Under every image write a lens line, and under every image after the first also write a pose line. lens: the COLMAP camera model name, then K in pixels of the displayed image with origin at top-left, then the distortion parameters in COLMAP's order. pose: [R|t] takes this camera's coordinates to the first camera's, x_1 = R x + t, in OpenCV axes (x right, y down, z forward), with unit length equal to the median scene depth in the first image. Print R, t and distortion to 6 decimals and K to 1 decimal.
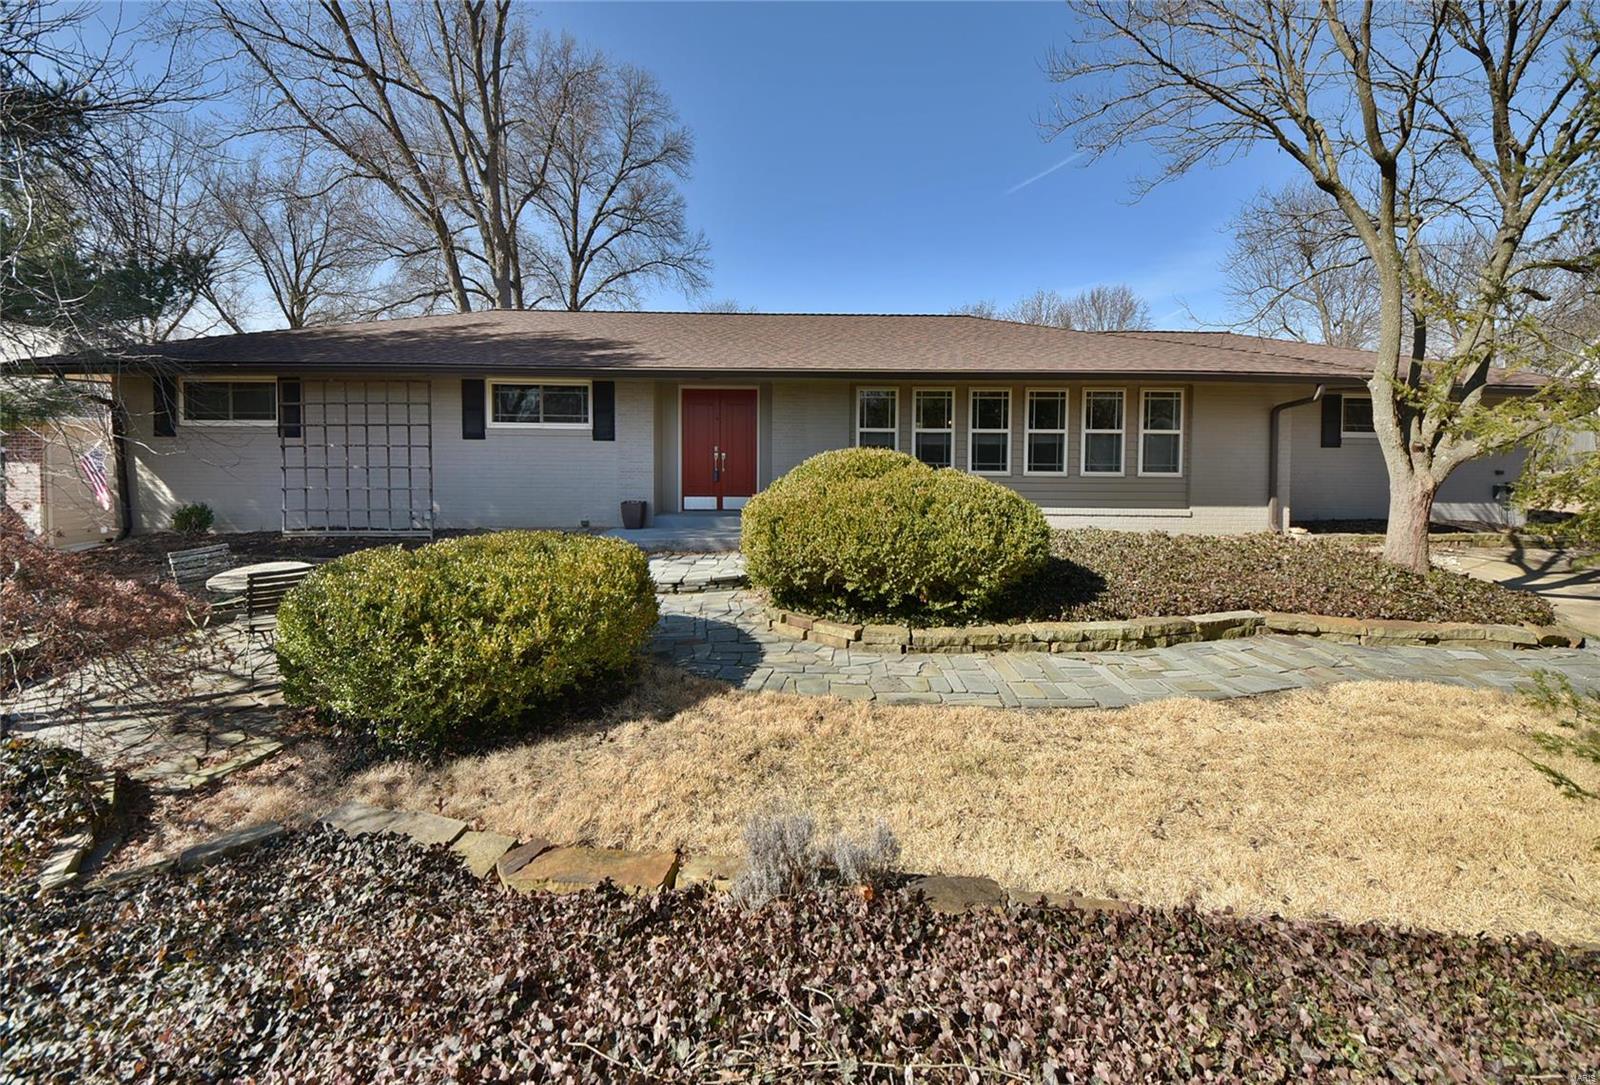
lens RADIAL K [[1133.1, 0, 853.6], [0, 1133.1, 485.0], [0, 0, 1]] dist [-0.000604, -0.177213]
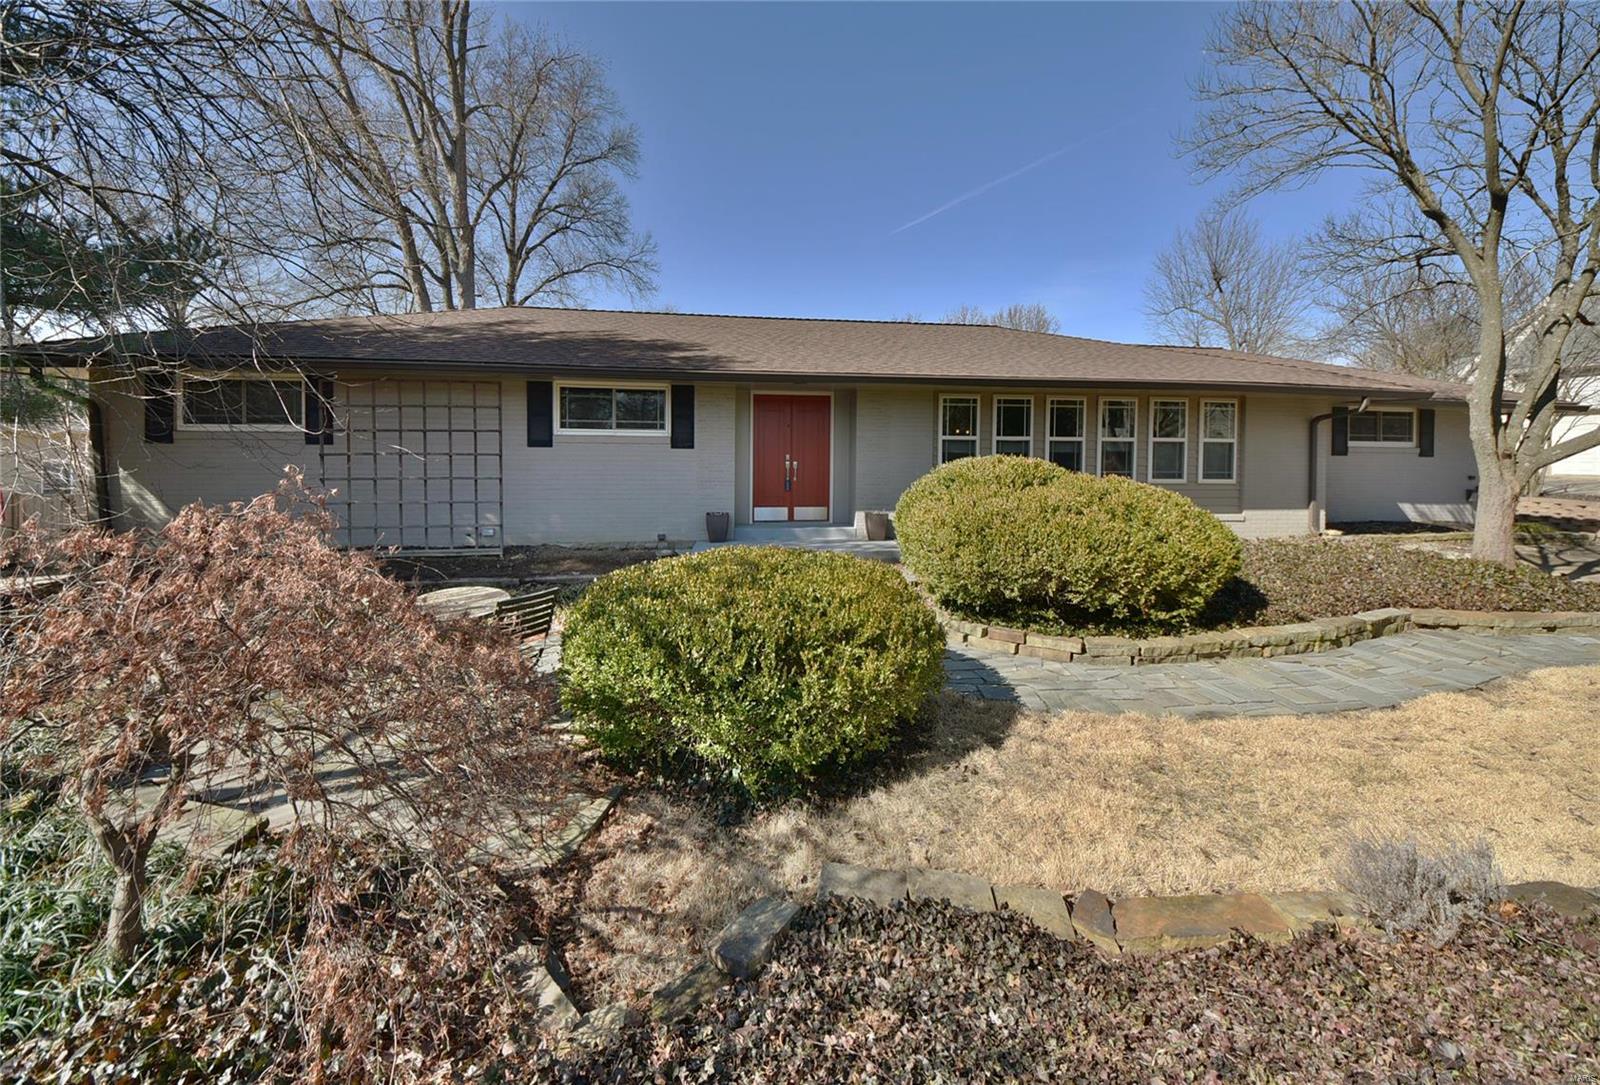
lens RADIAL K [[1098.6, 0, 801.1], [0, 1098.6, 460.1], [0, 0, 1]] dist [-0.007234, -0.114851]
pose [[0.977269, -0.002064, 0.211993, -0.394602], [0.007937, 0.999608, -0.026859, -0.005392], [-0.211855, 0.027931, 0.976902, 0.113567]]
